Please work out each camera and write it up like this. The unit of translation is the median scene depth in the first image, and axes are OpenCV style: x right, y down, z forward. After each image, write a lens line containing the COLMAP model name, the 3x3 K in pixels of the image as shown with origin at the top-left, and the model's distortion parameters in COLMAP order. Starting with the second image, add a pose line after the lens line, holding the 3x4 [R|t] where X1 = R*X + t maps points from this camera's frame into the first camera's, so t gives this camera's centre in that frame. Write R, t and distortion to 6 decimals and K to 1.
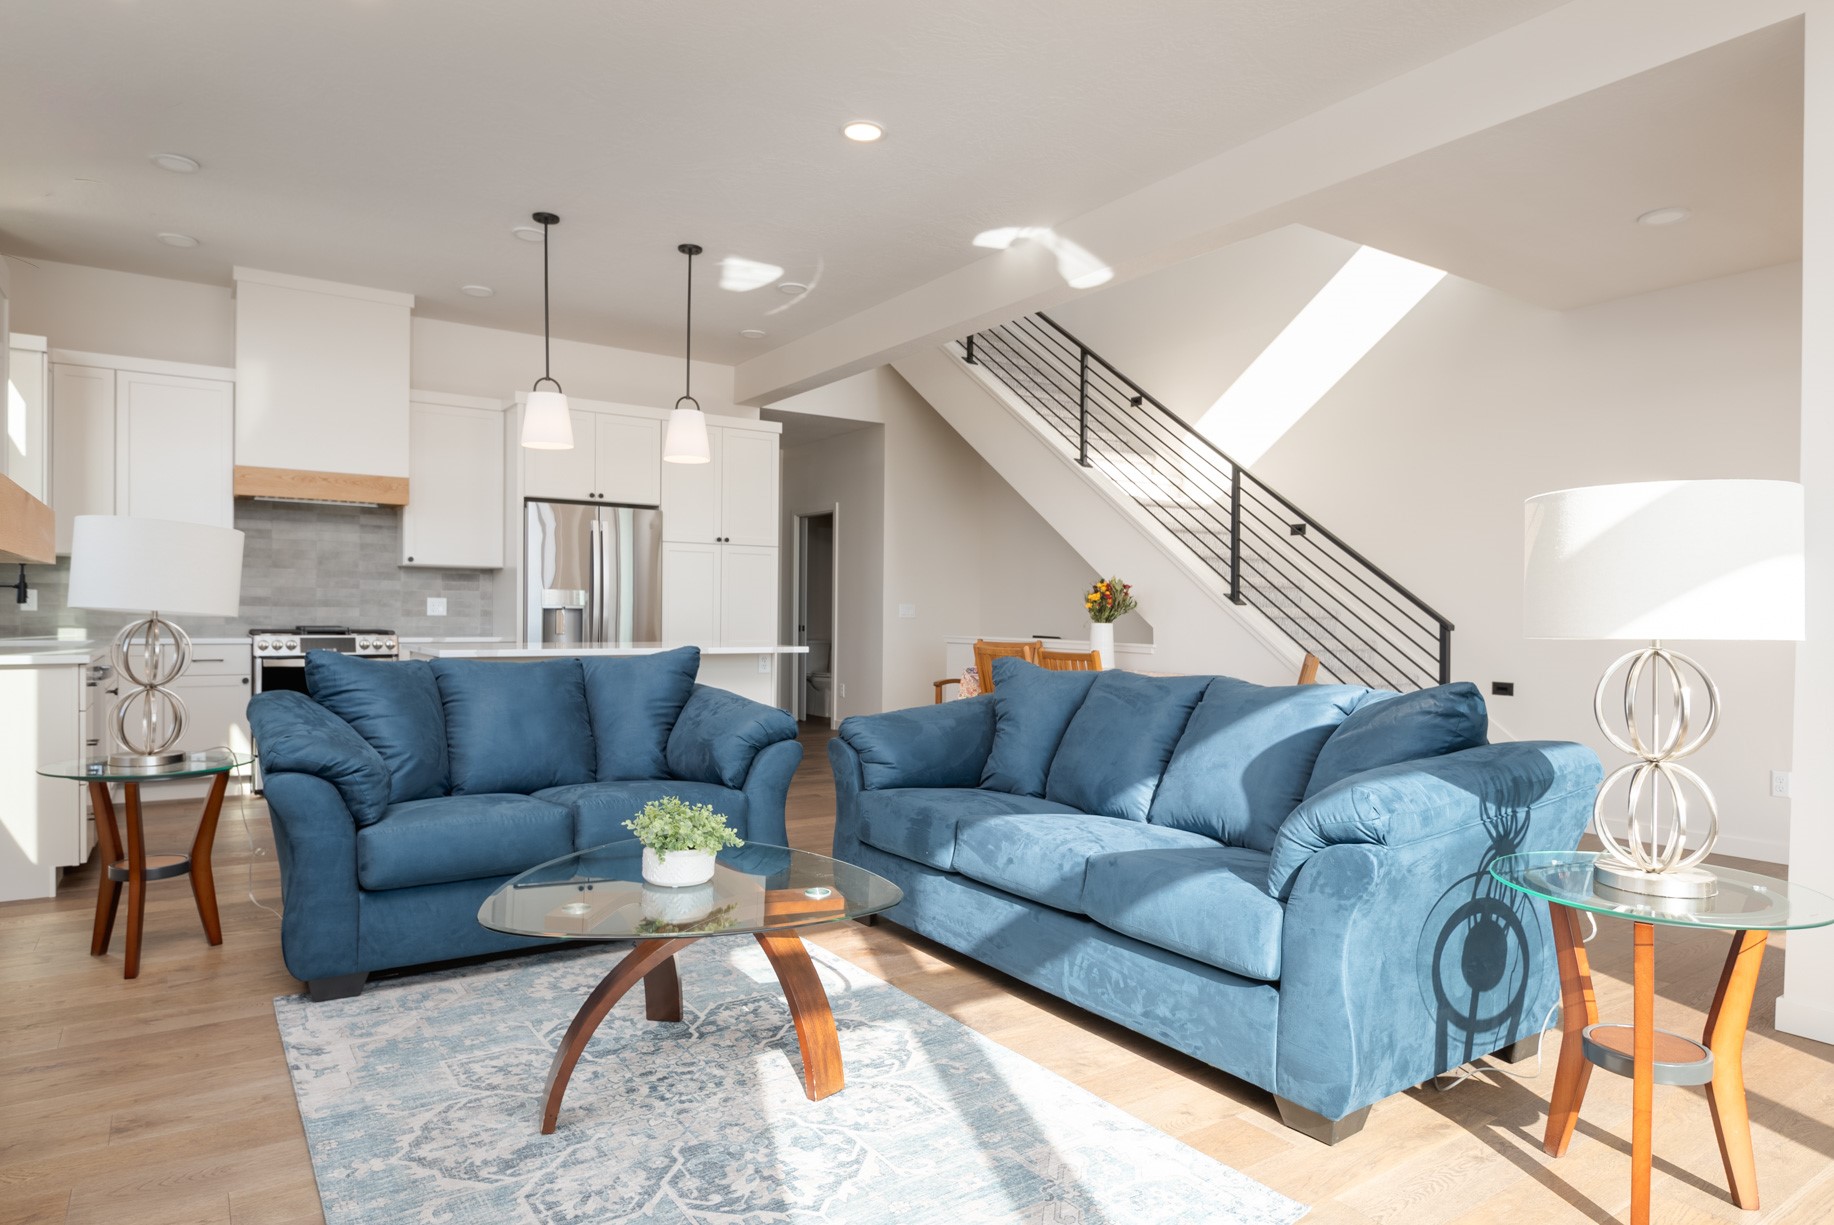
lens RADIAL K [[1060.1, 0, 923.8], [0, 1060.1, 606.6], [0, 0, 1]] dist [-0.004393, -0.000457]
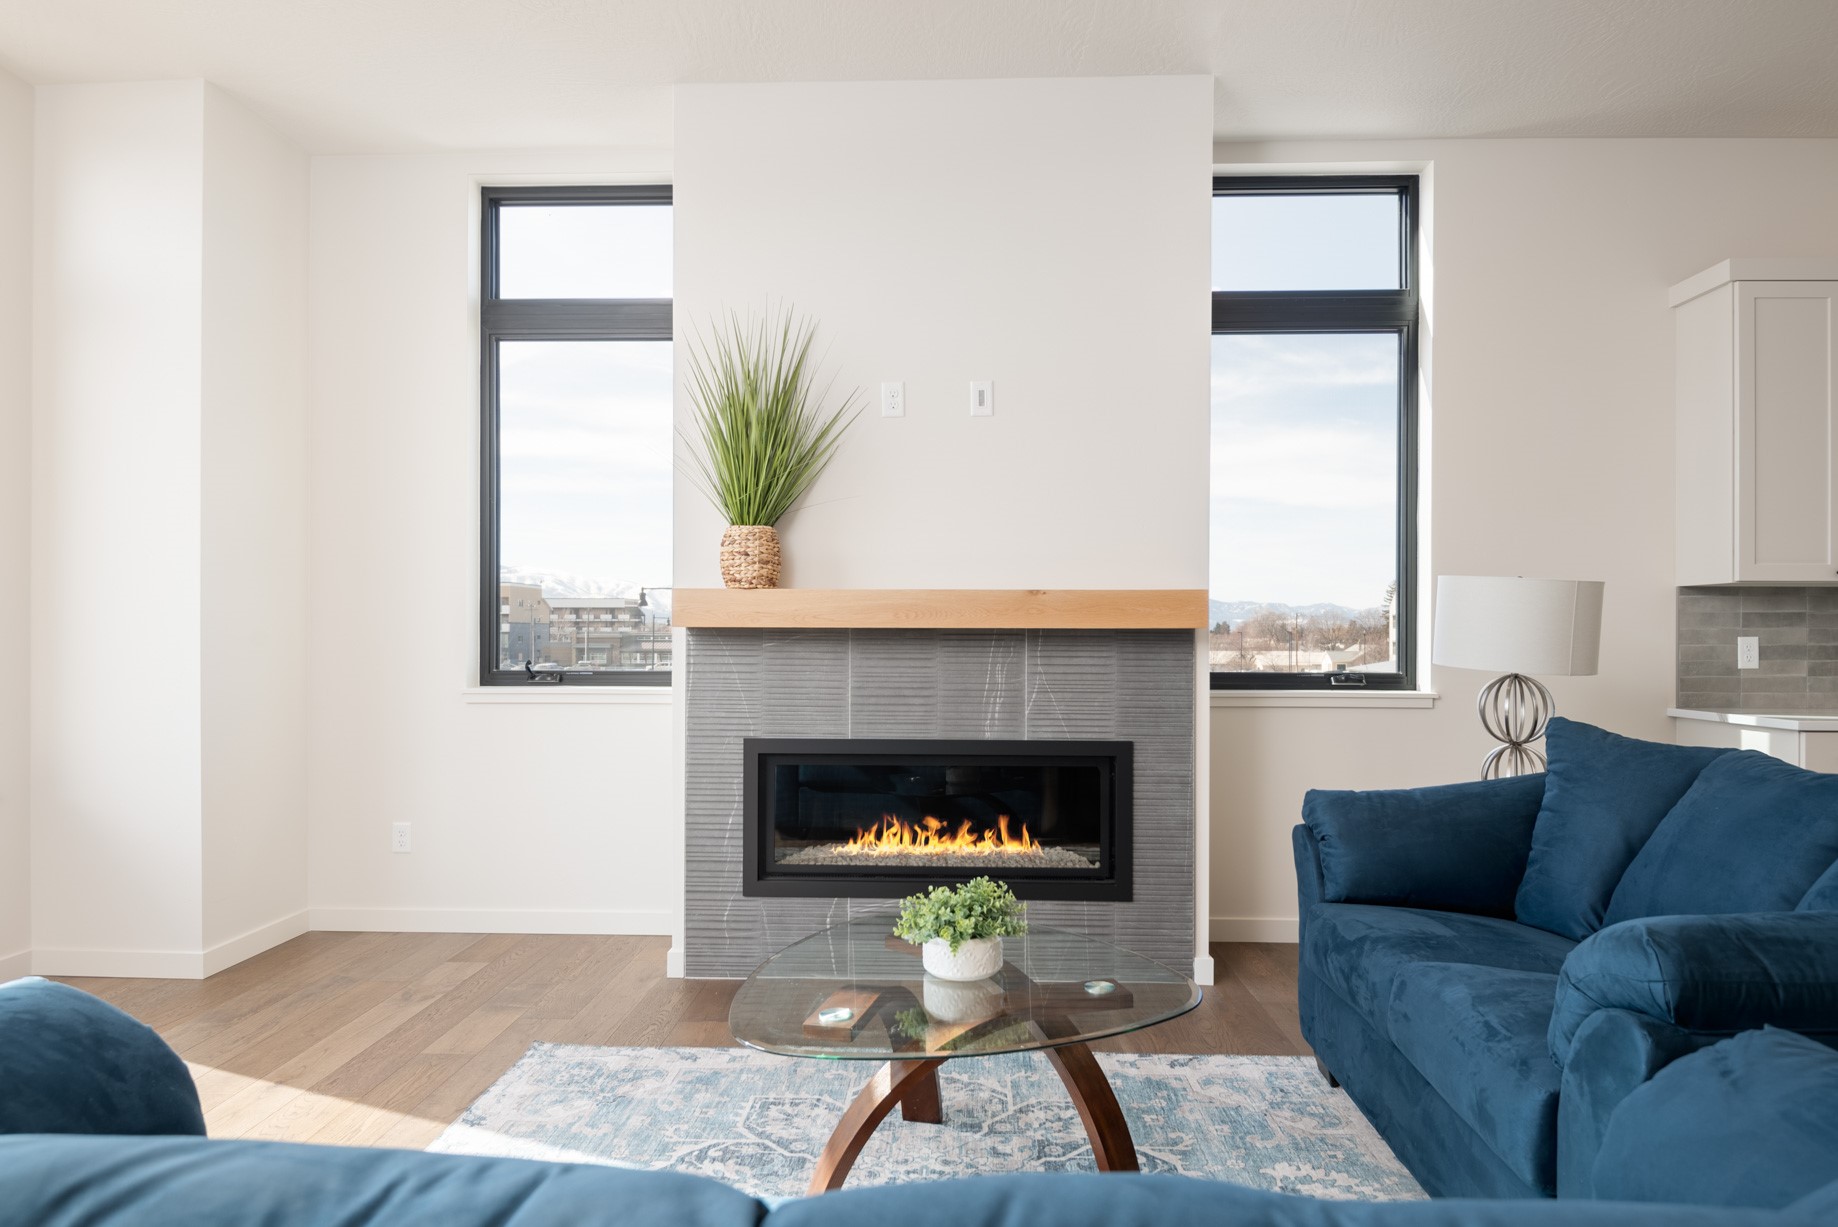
lens RADIAL K [[1132.3, 0, 933.1], [0, 1132.3, 625.7], [0, 0, 1]] dist [0.021267, 0.000603]
pose [[-0.586843, -0.020267, -0.809447, 0.538799], [-0.013774, 0.999792, -0.015047, -0.012169], [0.809583, 0.002319, -0.587000, 1.490325]]
